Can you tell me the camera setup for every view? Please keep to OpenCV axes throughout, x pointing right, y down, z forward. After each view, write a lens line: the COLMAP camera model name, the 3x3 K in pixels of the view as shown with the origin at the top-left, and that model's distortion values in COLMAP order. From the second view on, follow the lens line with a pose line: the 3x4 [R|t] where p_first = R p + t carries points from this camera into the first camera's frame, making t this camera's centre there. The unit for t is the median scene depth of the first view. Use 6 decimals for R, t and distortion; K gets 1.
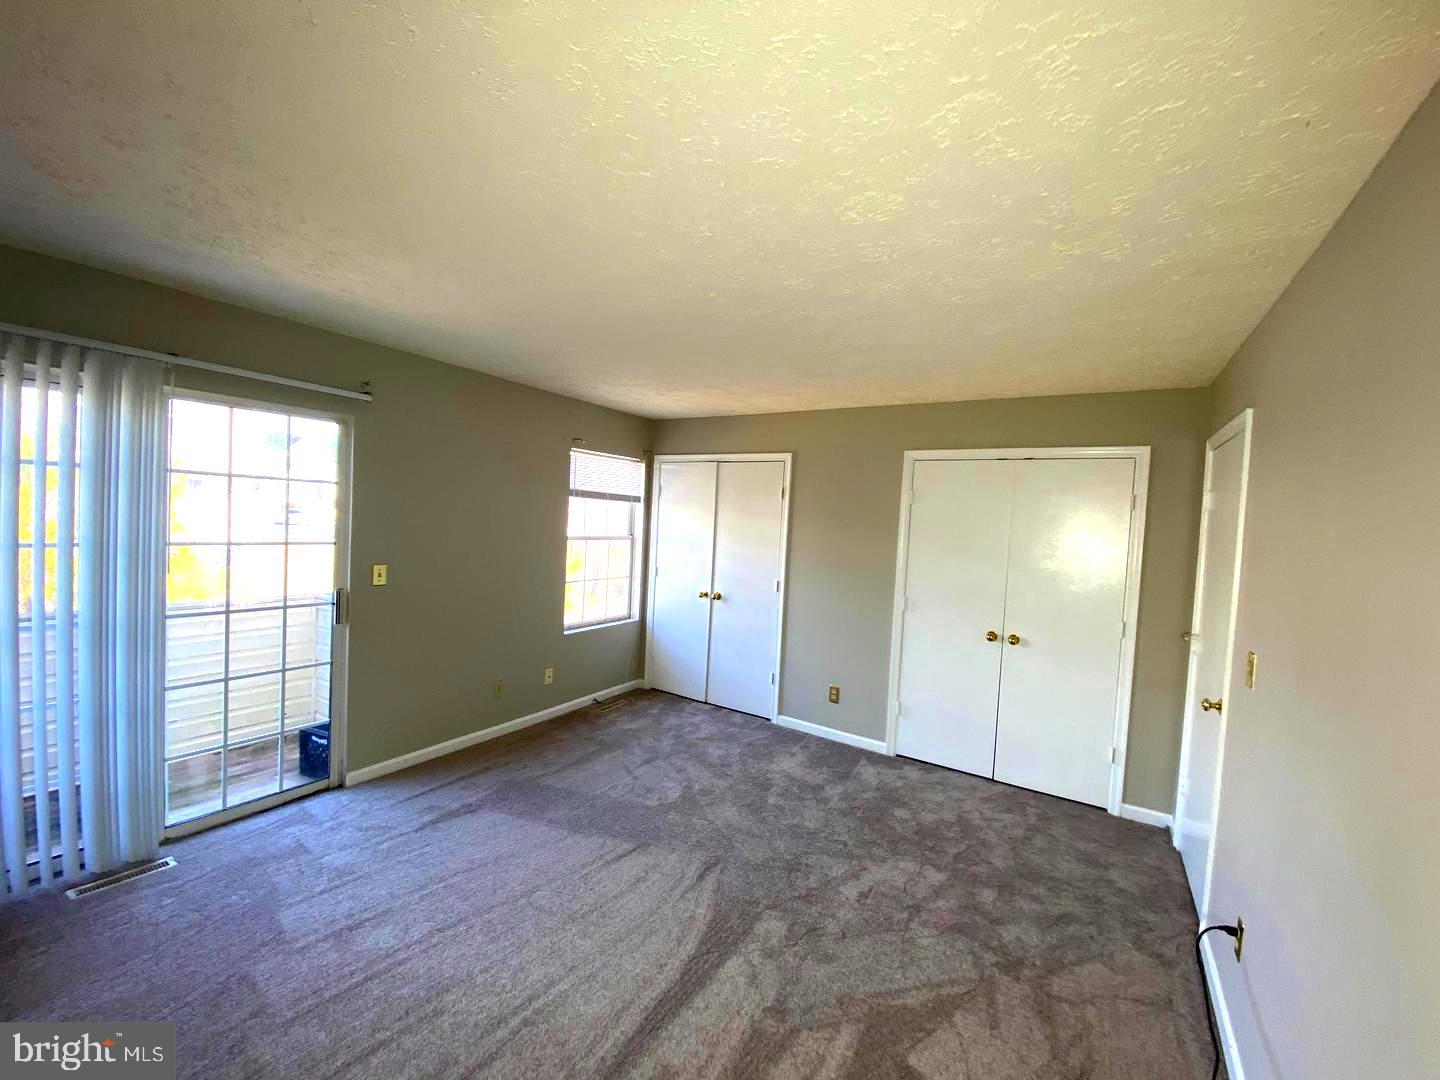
lens RADIAL K [[583.5, 0, 721.2], [0, 583.5, 540.6], [0, 0, 1]] dist [-0.005584, -0.001649]
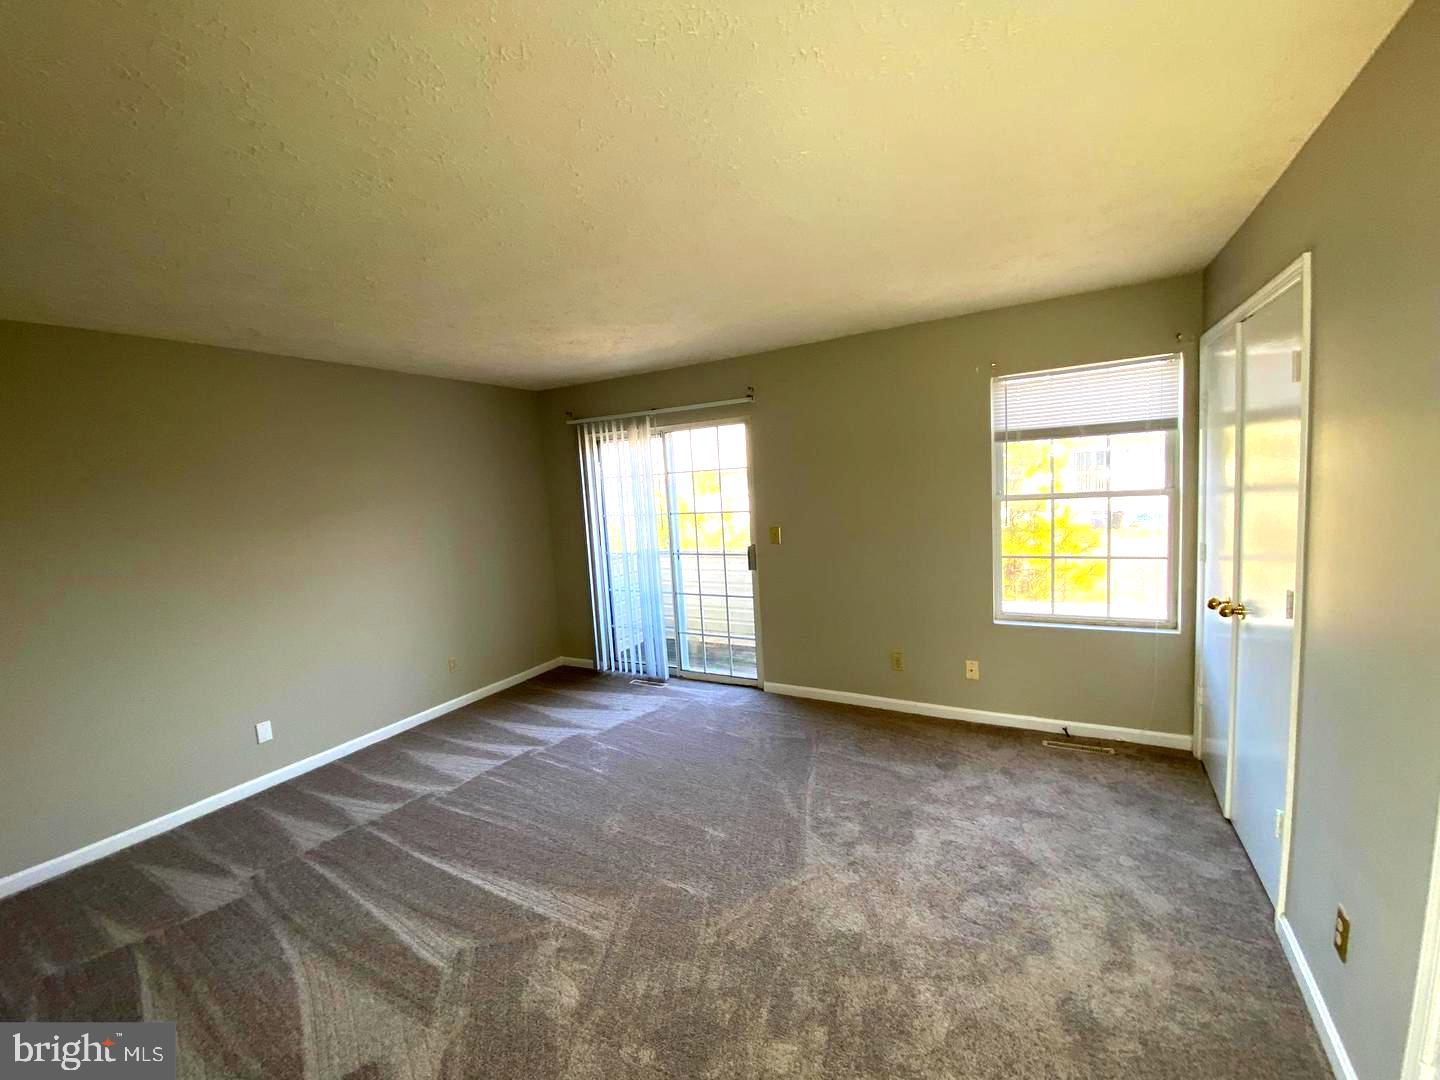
lens RADIAL K [[583.5, 0, 719.2], [0, 583.5, 540.6], [0, 0, 1]] dist [-0.005584, -0.001649]
pose [[0.027830, 0.040181, -0.998805, 0.706883], [0.023110, 0.998899, 0.040829, 0.015617], [0.999346, -0.024218, 0.026871, 0.889657]]
